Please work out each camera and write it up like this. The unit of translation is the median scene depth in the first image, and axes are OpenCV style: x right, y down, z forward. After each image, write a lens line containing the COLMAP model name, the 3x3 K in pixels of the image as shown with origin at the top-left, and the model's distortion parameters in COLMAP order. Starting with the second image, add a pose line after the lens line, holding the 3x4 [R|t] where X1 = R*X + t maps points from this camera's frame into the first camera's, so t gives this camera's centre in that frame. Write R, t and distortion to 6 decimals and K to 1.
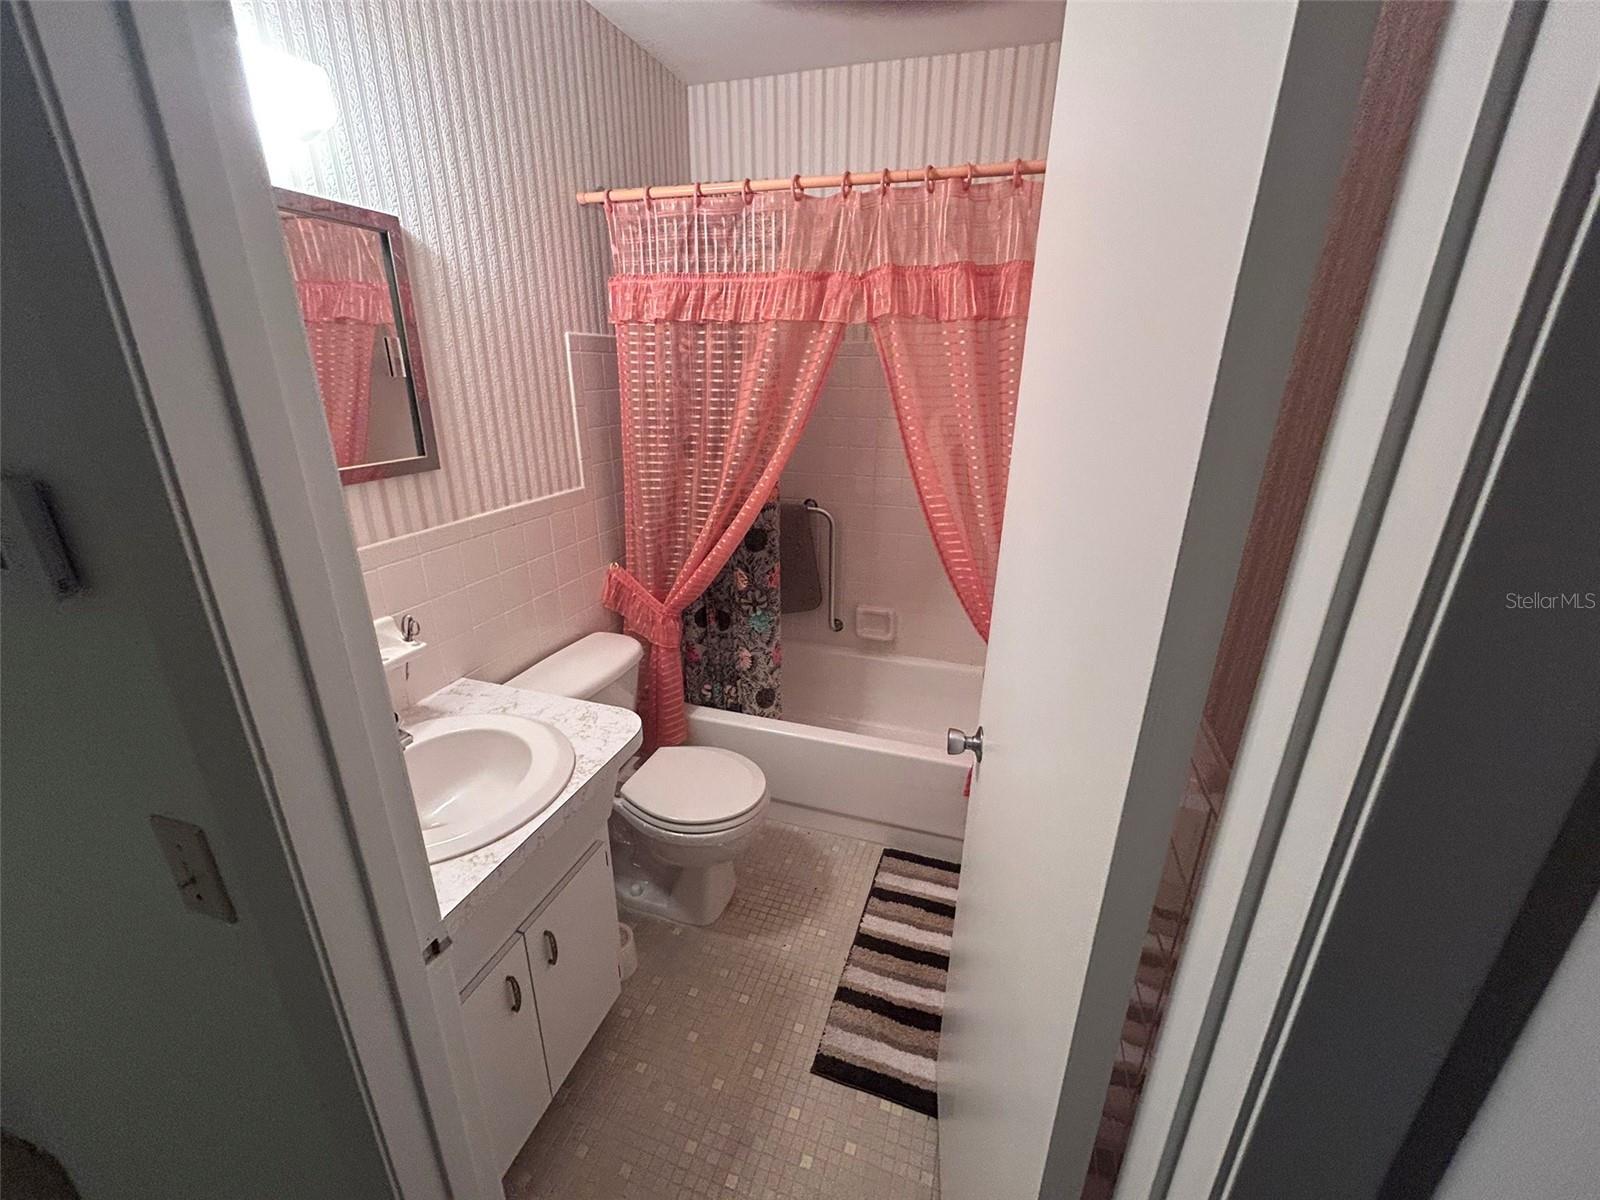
lens RADIAL K [[647.1, 0, 801.1], [0, 647.1, 598.0], [0, 0, 1]] dist [-0.001556, 0.000965]
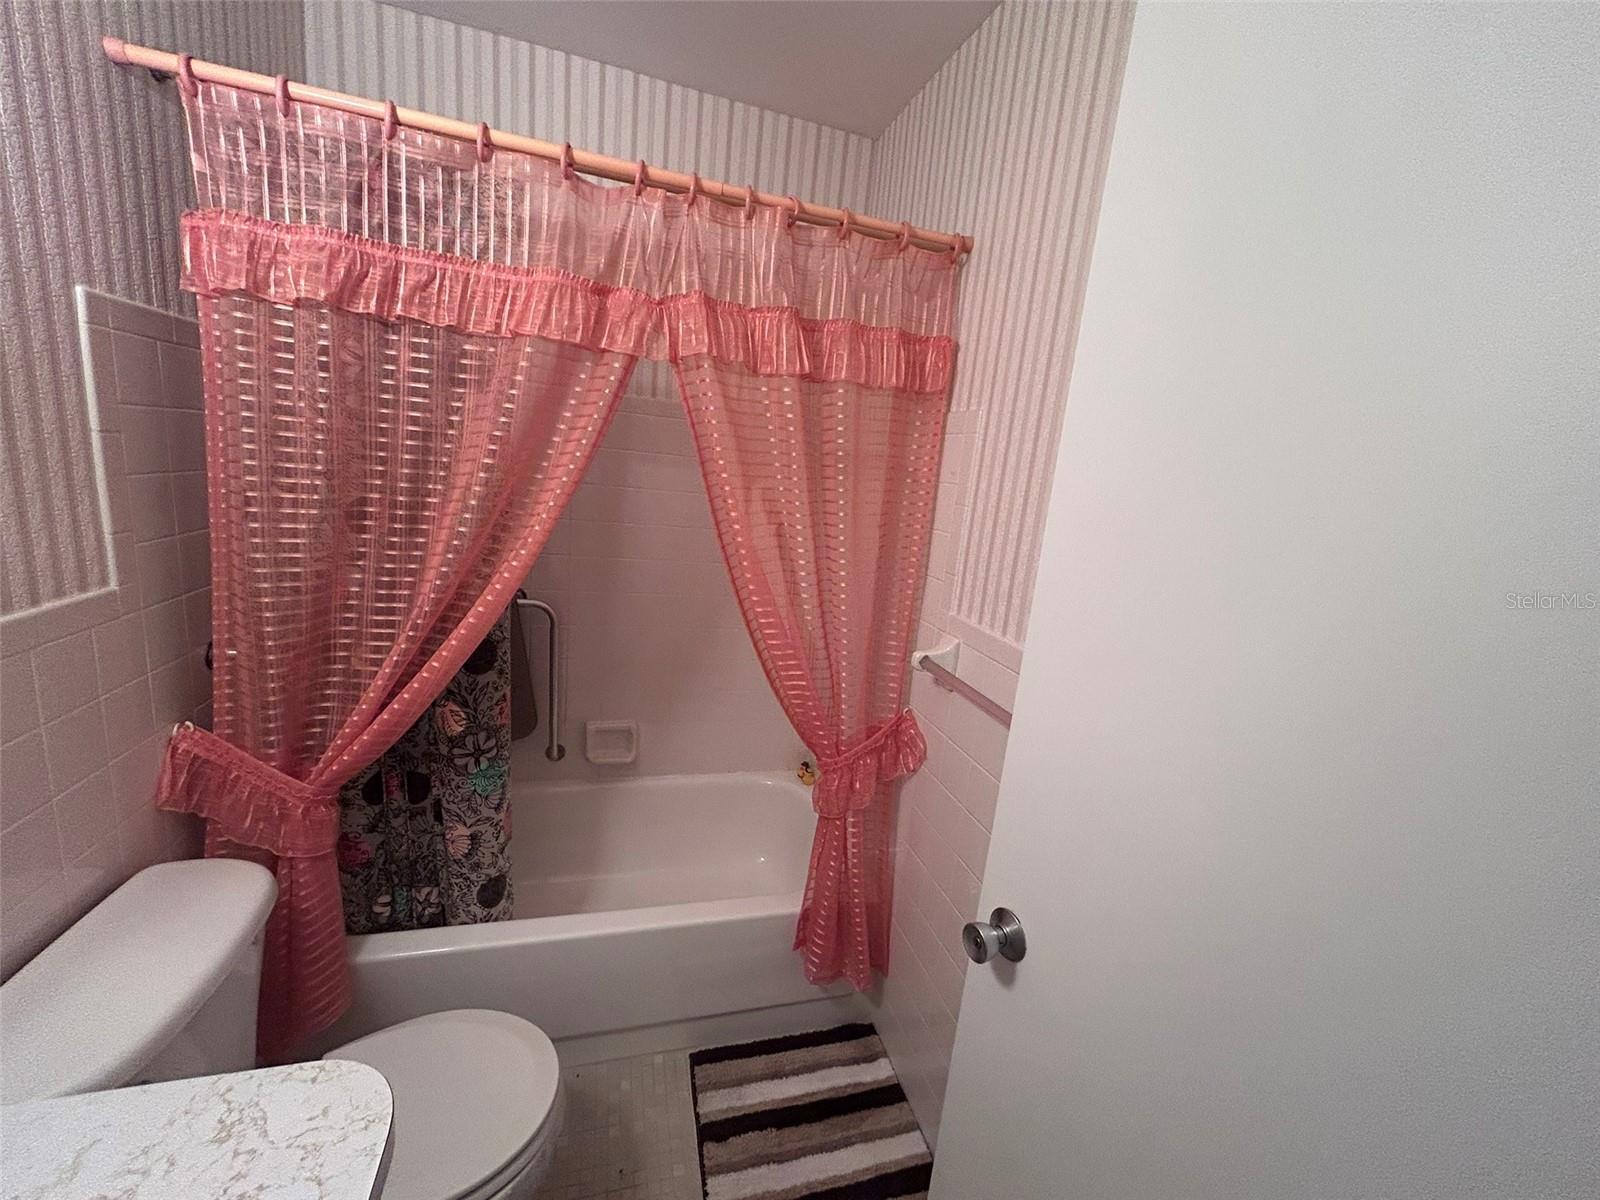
lens RADIAL K [[647.1, 0, 801.1], [0, 647.1, 598.0], [0, 0, 1]] dist [-0.001556, 0.000965]
pose [[0.824580, -0.042821, 0.564122, -0.189395], [0.104899, 0.991413, -0.078076, -0.070515], [-0.555935, 0.123556, 0.821992, 0.298911]]
